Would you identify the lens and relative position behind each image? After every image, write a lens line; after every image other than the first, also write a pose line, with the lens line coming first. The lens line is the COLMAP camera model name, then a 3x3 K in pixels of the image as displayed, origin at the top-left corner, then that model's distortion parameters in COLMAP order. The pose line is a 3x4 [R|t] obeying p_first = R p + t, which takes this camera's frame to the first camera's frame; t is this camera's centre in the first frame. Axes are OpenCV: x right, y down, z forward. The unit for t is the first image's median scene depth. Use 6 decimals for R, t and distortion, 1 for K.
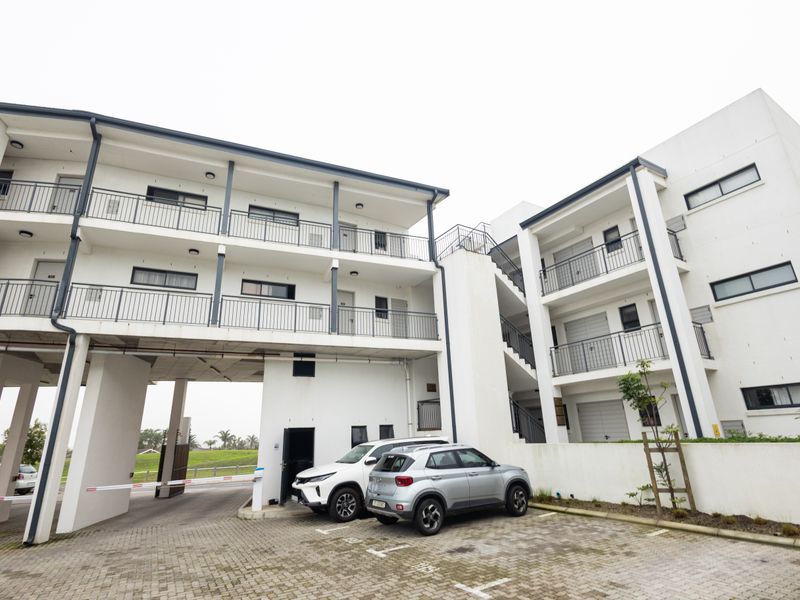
lens RADIAL K [[411.2, 0, 398.1], [0, 411.2, 301.2], [0, 0, 1]] dist [0.006088, -0.000364]
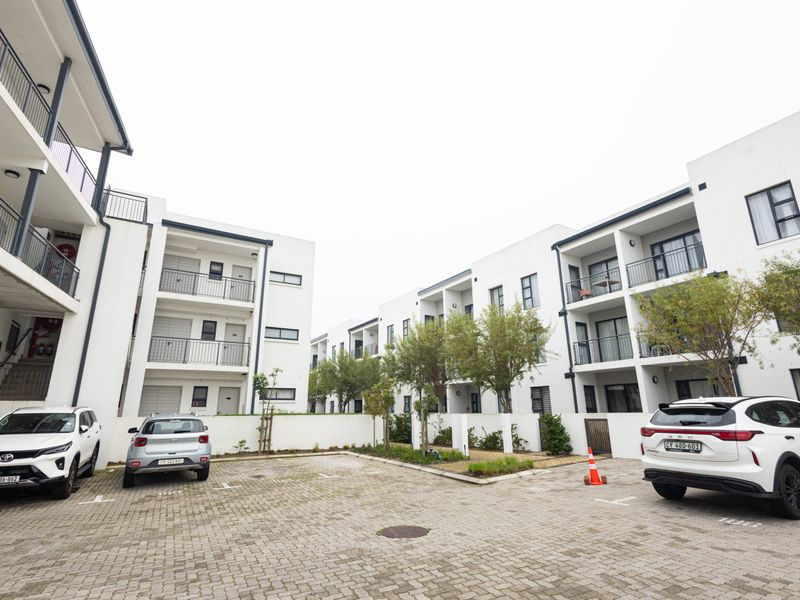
lens RADIAL K [[411.2, 0, 398.1], [0, 411.2, 301.2], [0, 0, 1]] dist [0.006088, -0.000364]
pose [[0.025078, 0.294489, 0.955326, -0.915521], [-0.306225, 0.911950, -0.273079, 0.160160], [-0.951629, -0.285697, 0.113050, 0.311887]]
